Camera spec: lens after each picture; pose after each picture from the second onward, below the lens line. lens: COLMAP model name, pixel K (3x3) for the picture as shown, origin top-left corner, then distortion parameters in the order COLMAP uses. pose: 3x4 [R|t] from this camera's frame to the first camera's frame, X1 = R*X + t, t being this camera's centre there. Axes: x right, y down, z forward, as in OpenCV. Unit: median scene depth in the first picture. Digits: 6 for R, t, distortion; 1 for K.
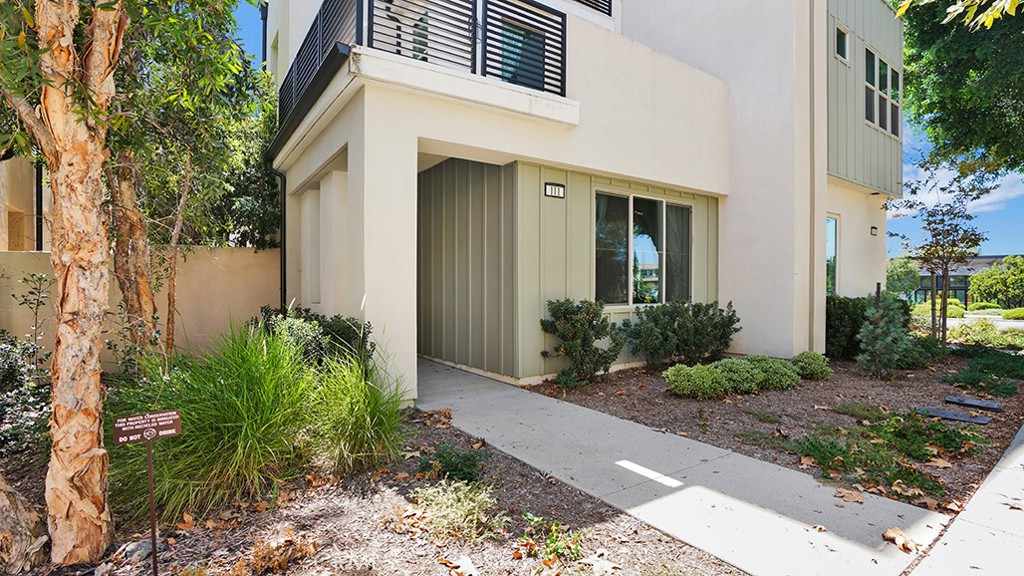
lens RADIAL K [[490.0, 0, 512.0], [0, 490.0, 288.0], [0, 0, 1]] dist [-0.039060, 0.000356]
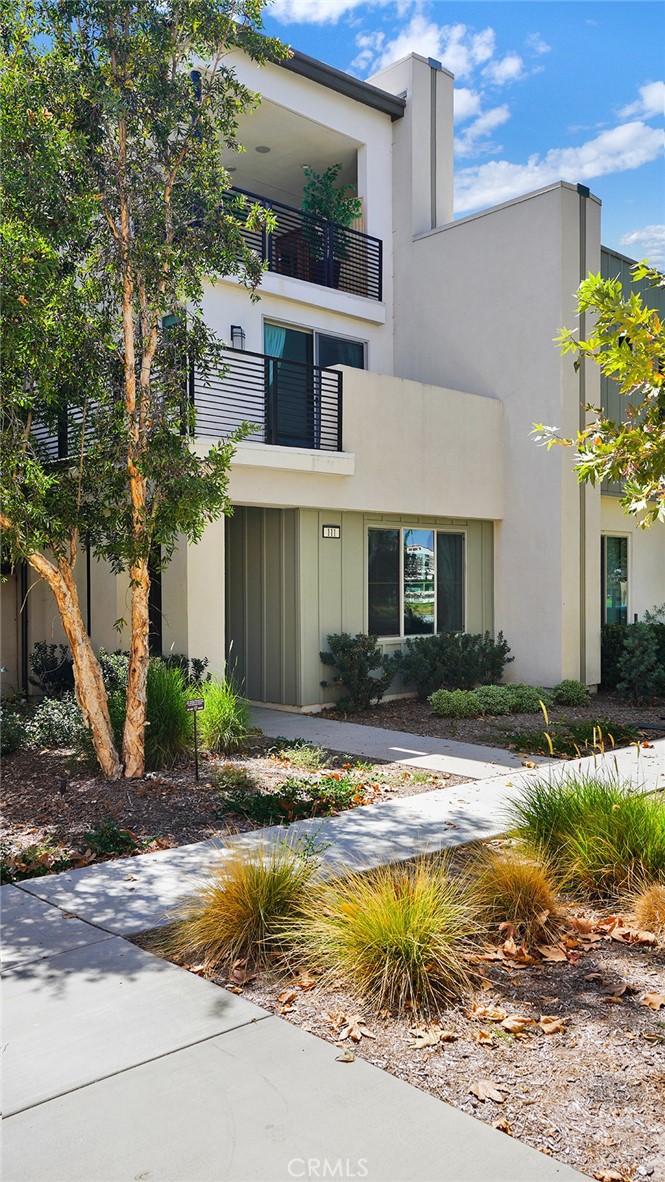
lens RADIAL K [[985.7, 0, 328.1], [0, 985.7, 542.9], [0, 0, 1]] dist [0.080833, 0.001829]
pose [[0.989219, 0.001988, 0.146429, -0.231950], [0.003611, 0.999272, -0.037966, -0.090146], [-0.146398, 0.038086, 0.988492, -1.116453]]
